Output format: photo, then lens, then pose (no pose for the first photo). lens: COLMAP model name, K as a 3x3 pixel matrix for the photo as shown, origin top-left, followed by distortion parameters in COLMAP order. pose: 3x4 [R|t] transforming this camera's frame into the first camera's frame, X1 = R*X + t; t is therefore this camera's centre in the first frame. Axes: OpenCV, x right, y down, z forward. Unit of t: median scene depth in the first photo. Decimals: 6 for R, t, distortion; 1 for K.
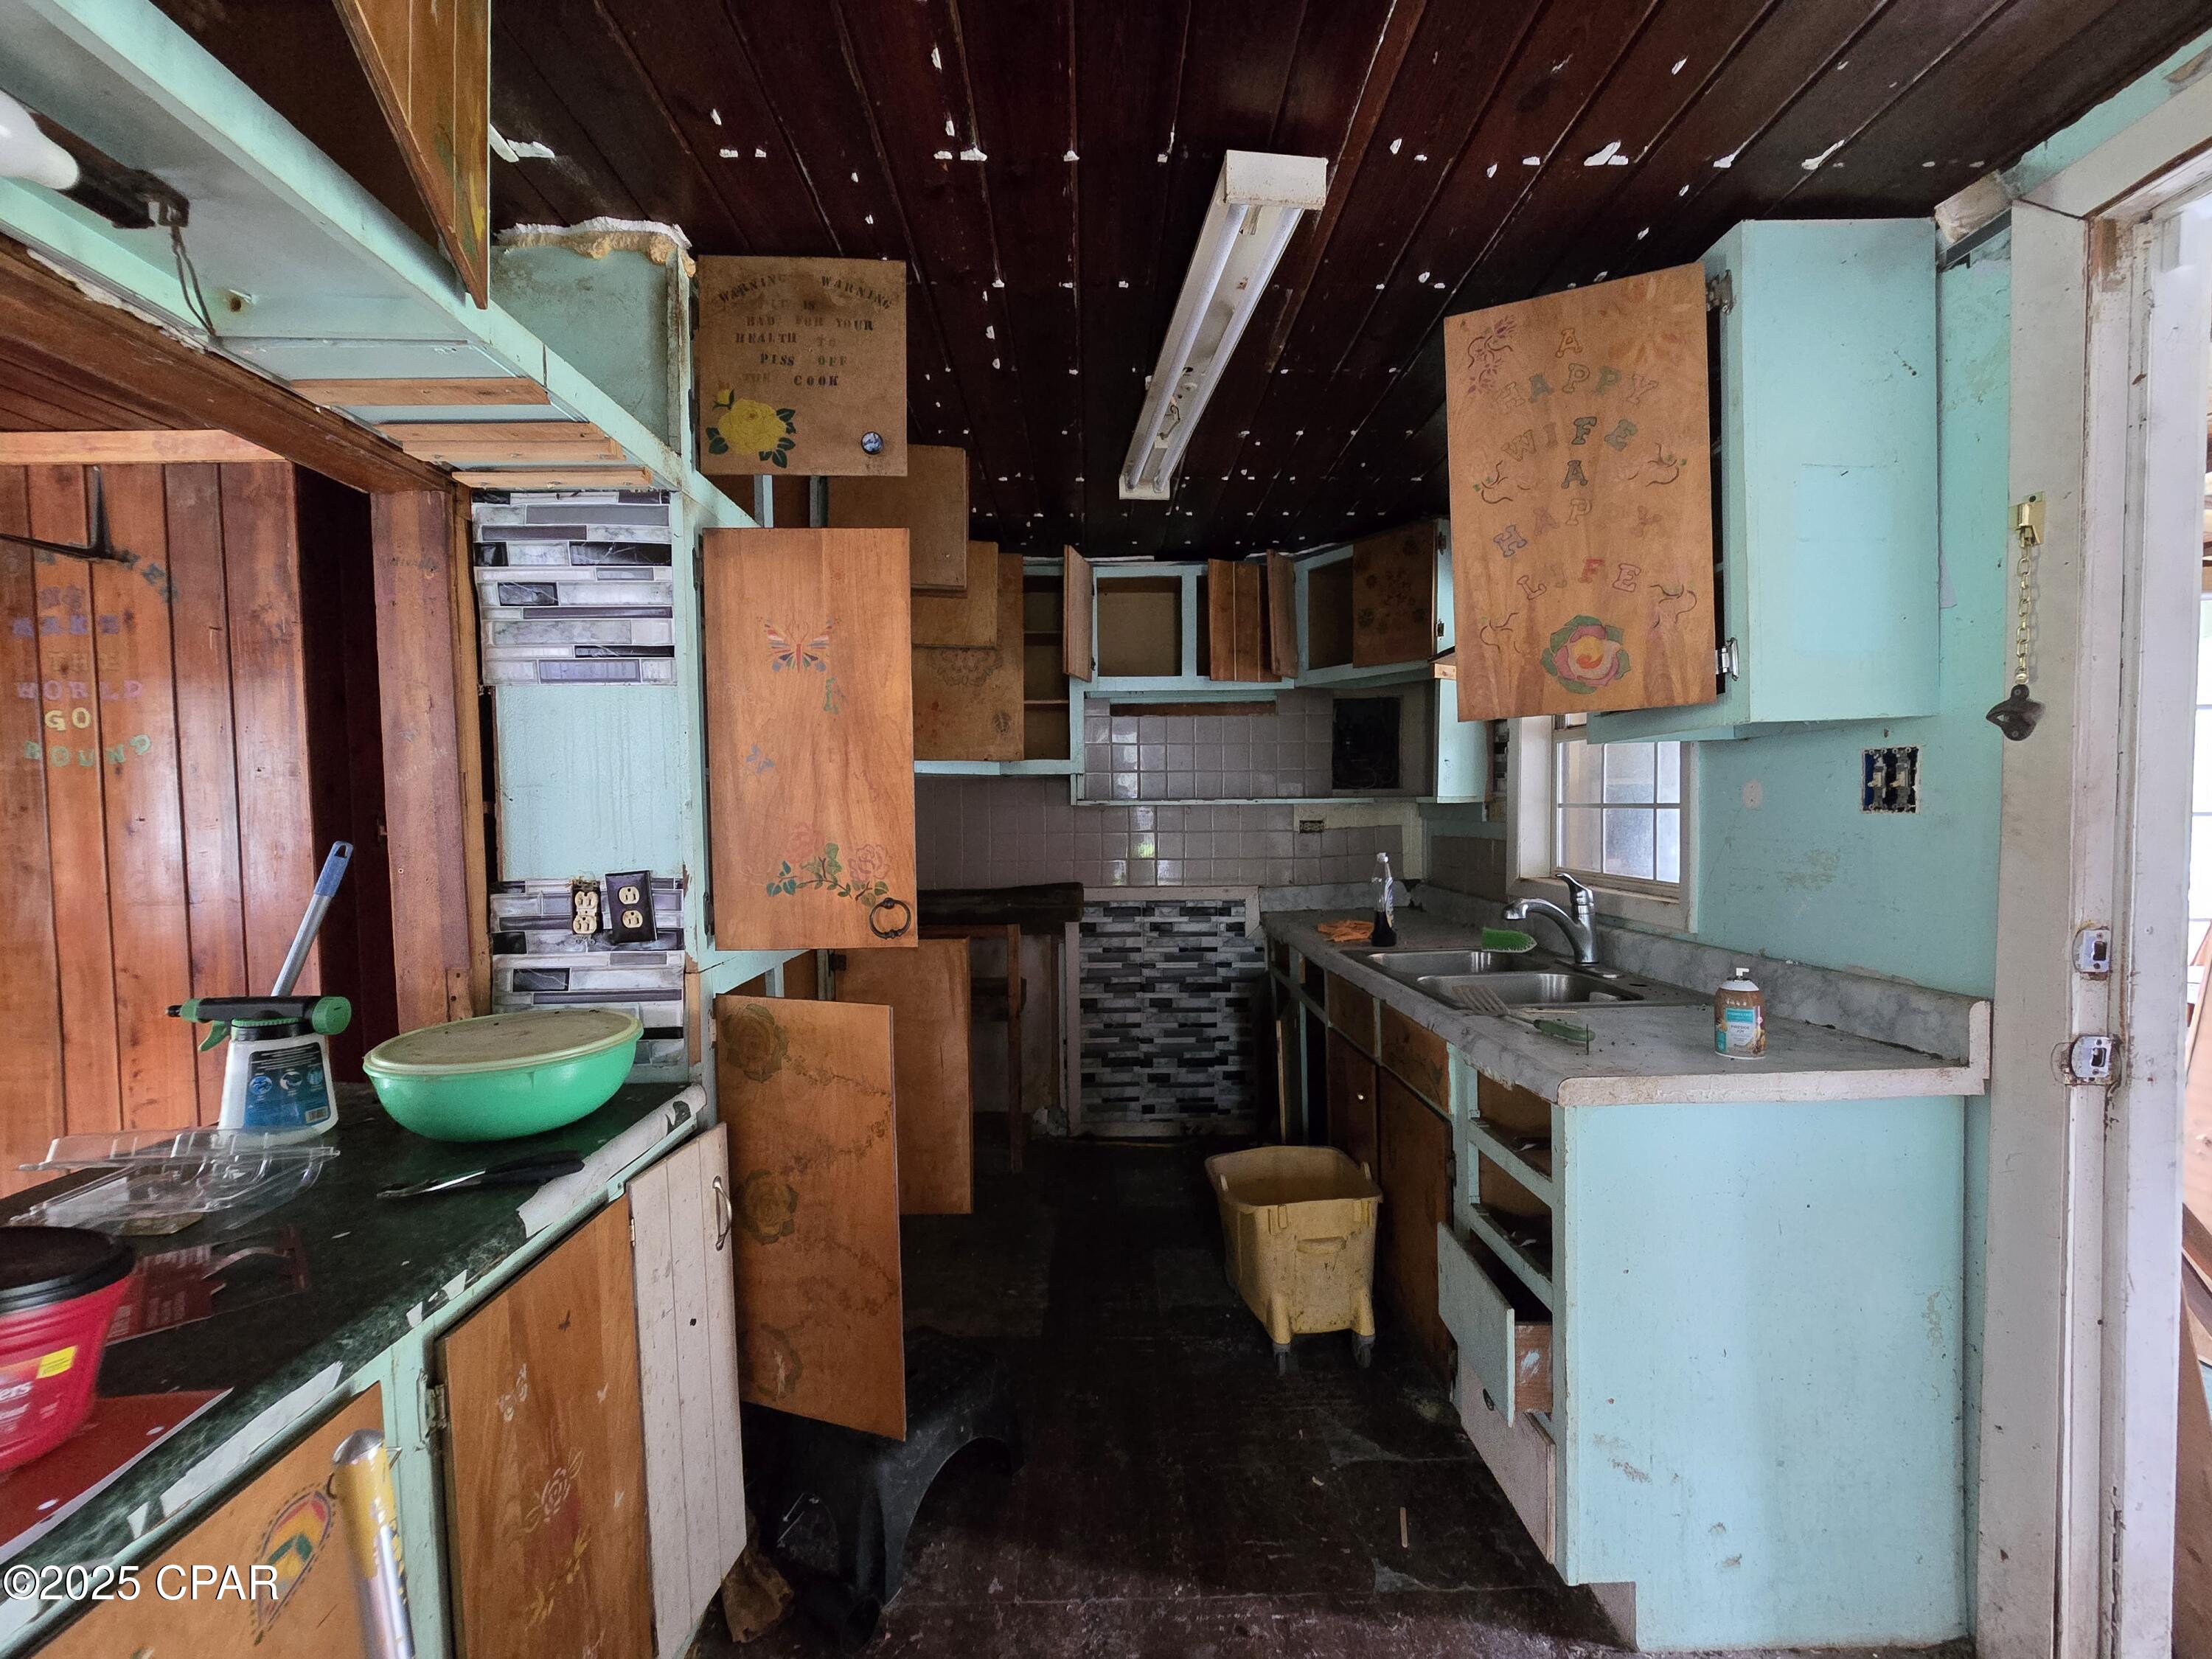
lens RADIAL K [[900.9, 0, 1112.4], [0, 900.9, 840.3], [0, 0, 1]] dist [-0.001166, -0.000092]
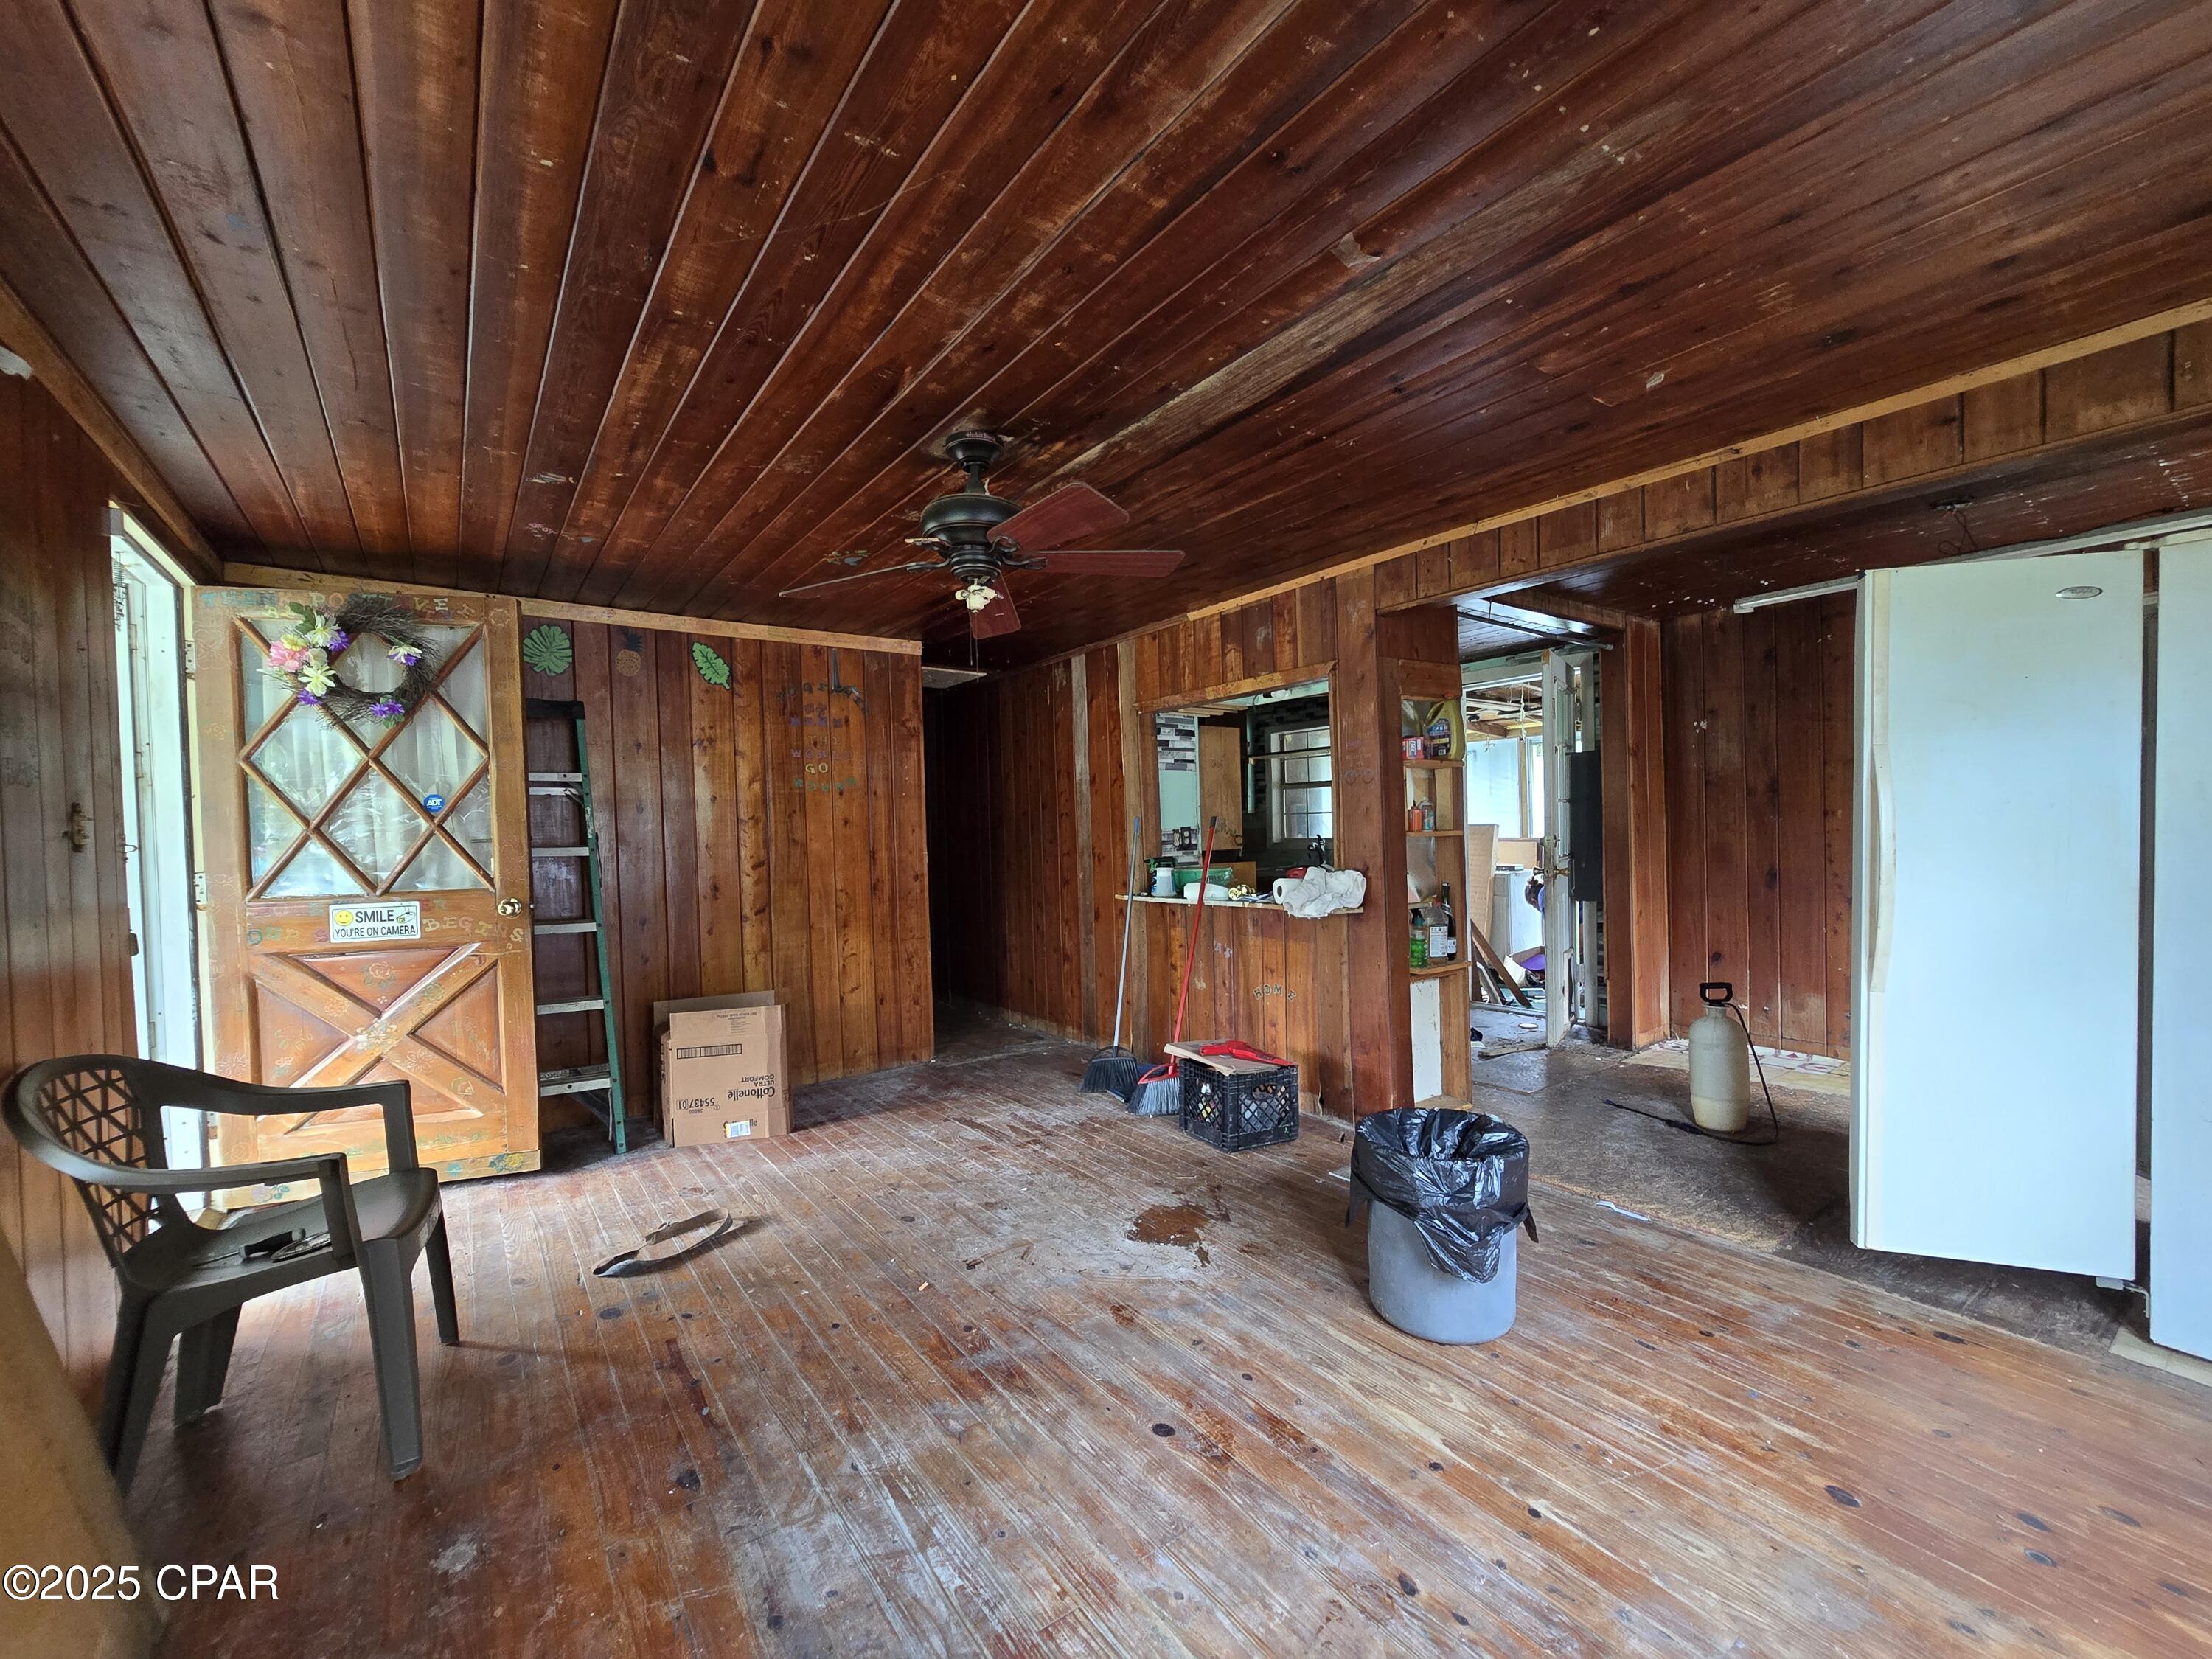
lens RADIAL K [[900.9, 0, 1112.4], [0, 900.9, 840.3], [0, 0, 1]] dist [-0.001166, -0.000092]
pose [[0.819660, -0.017525, 0.572583, -2.669946], [0.037099, 0.999058, -0.022529, 0.150089], [-0.571648, 0.039708, 0.819537, -1.579615]]
